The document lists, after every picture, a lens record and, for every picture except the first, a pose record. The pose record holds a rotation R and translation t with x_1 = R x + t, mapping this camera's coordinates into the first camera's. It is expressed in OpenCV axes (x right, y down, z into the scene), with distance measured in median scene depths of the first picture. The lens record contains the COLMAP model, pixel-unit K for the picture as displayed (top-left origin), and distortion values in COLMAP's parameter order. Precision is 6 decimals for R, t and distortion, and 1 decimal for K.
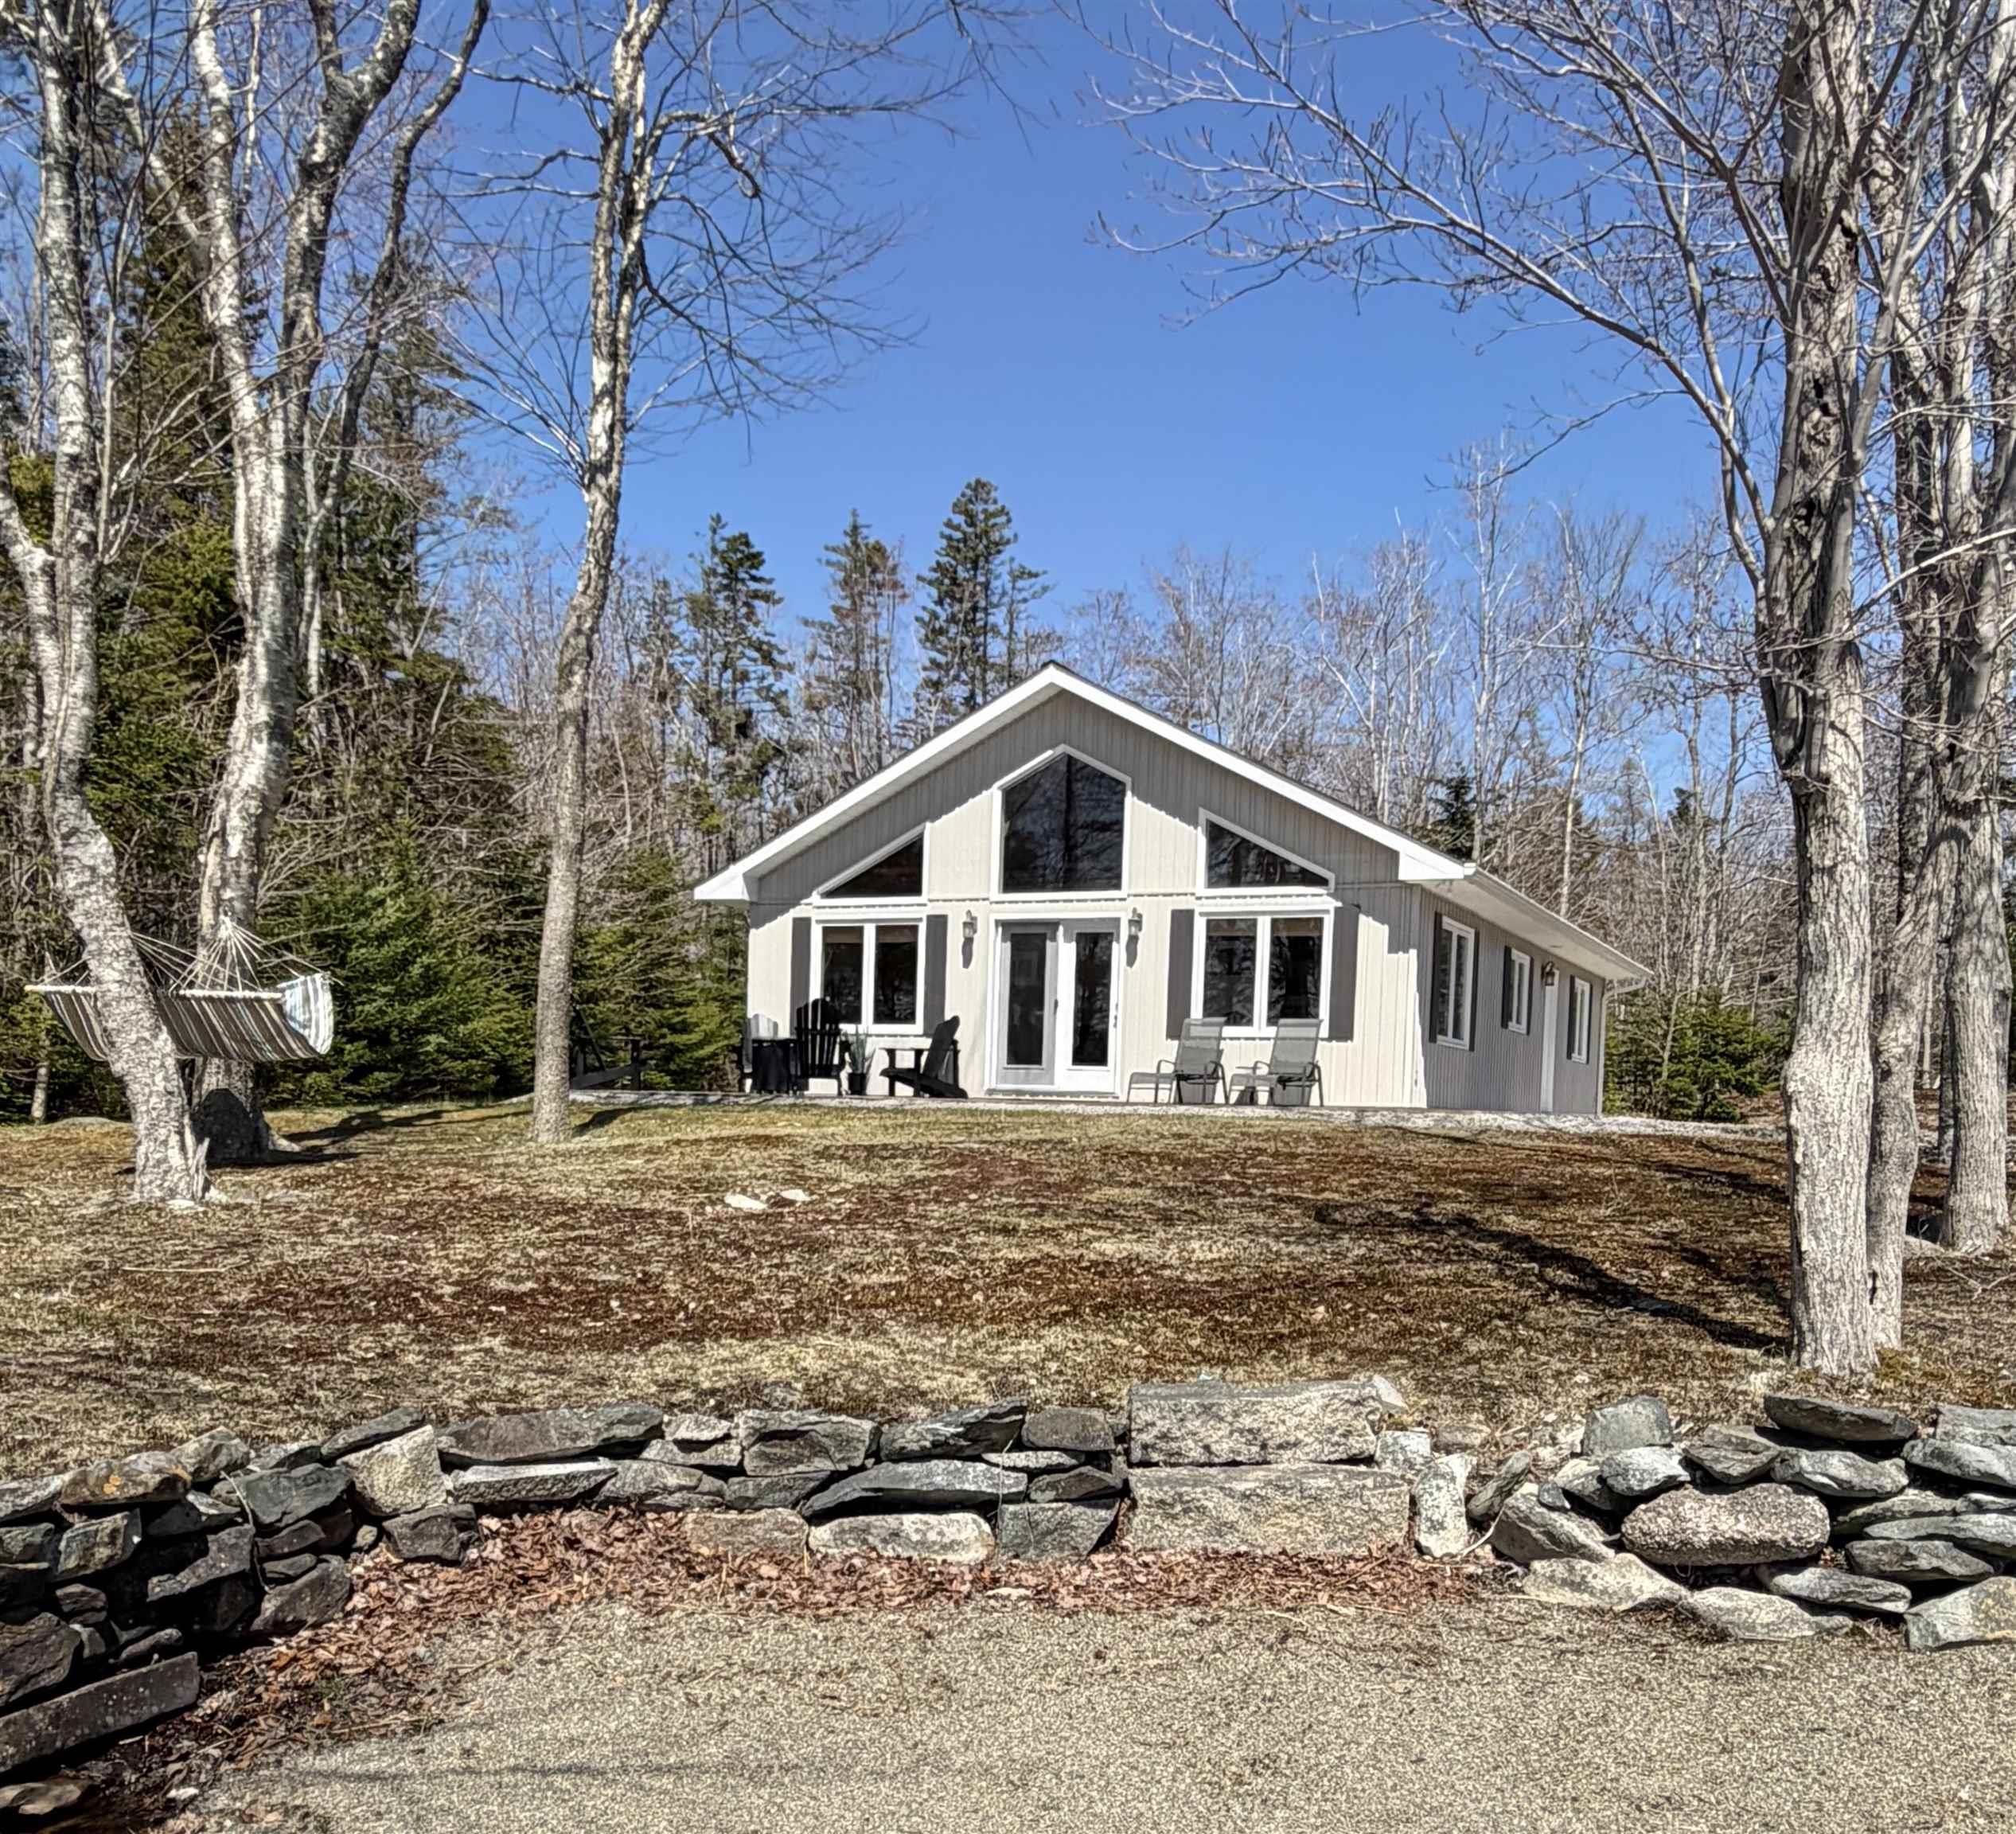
lens RADIAL K [[1603.3, 0, 1007.4], [0, 1603.3, 978.1], [0, 0, 1]] dist [0.003054, -0.004255]
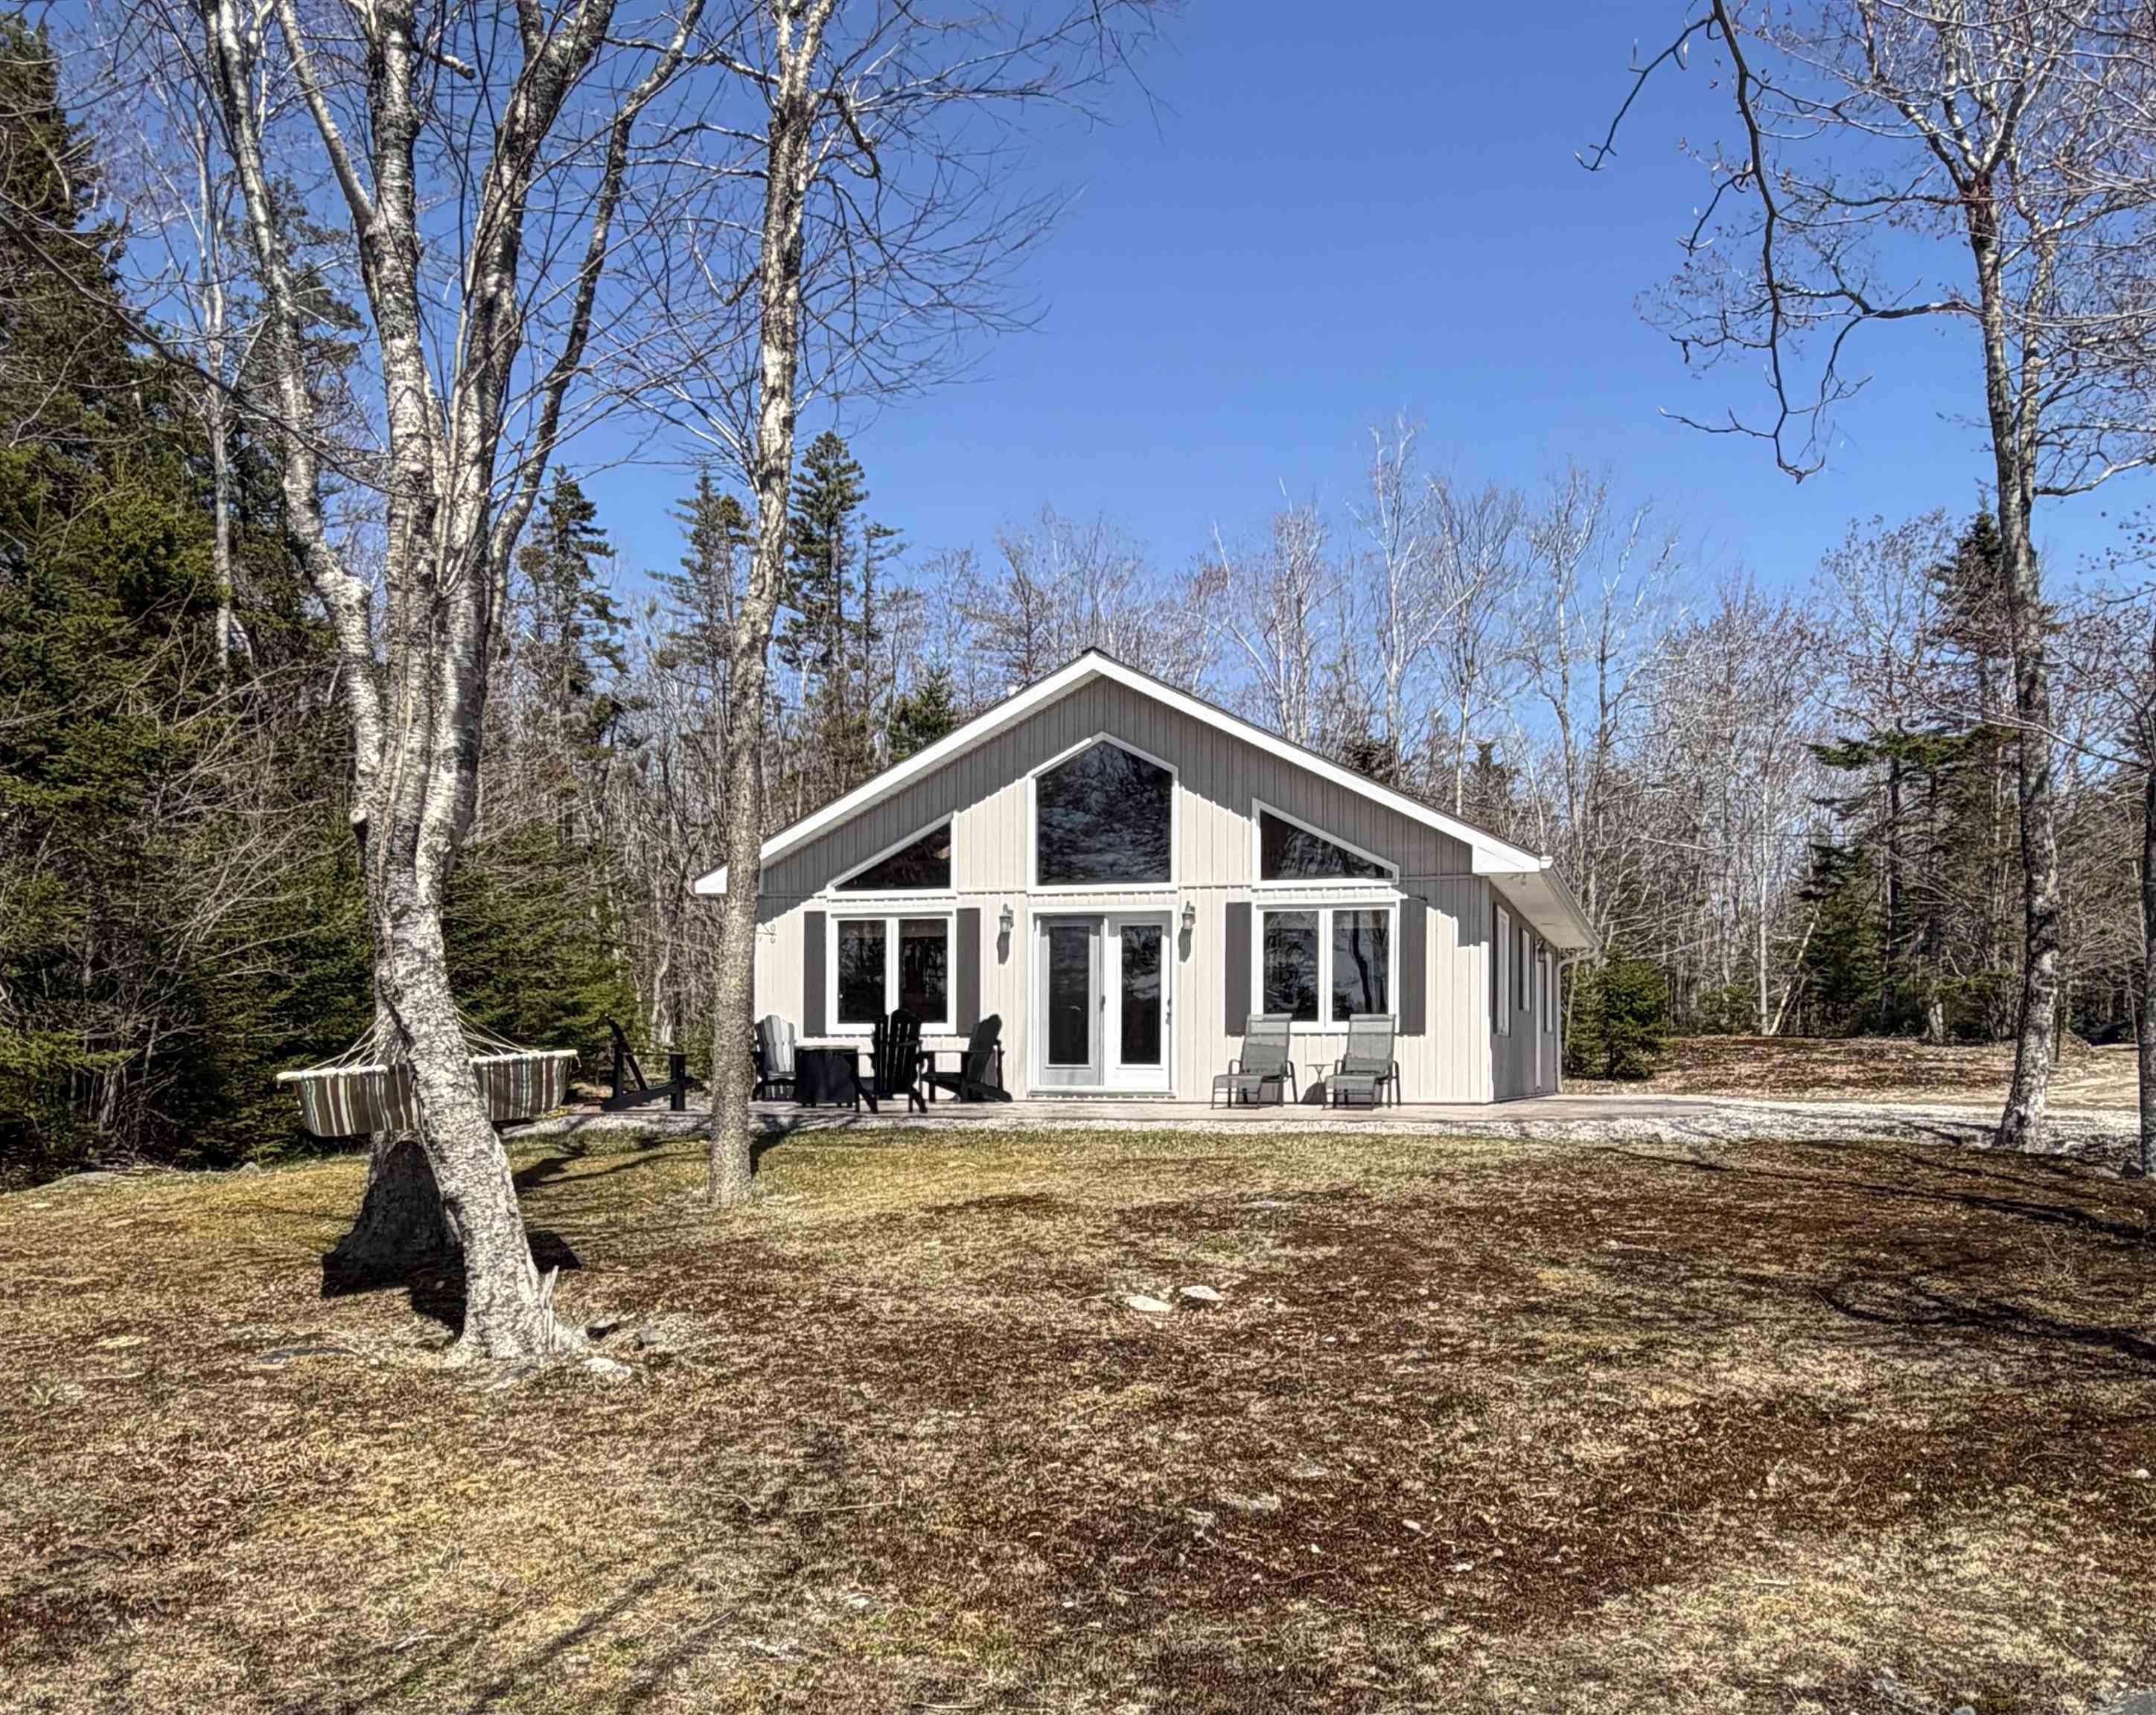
lens RADIAL K [[1617.2, 0, 1078.4], [0, 1617.2, 856.5], [0, 0, 1]] dist [0.002859, 0.000798]
pose [[0.990552, -0.011596, 0.136646, -0.121039], [0.018253, 0.998701, -0.047569, -0.025347], [-0.135917, 0.049613, 0.989477, 0.036639]]
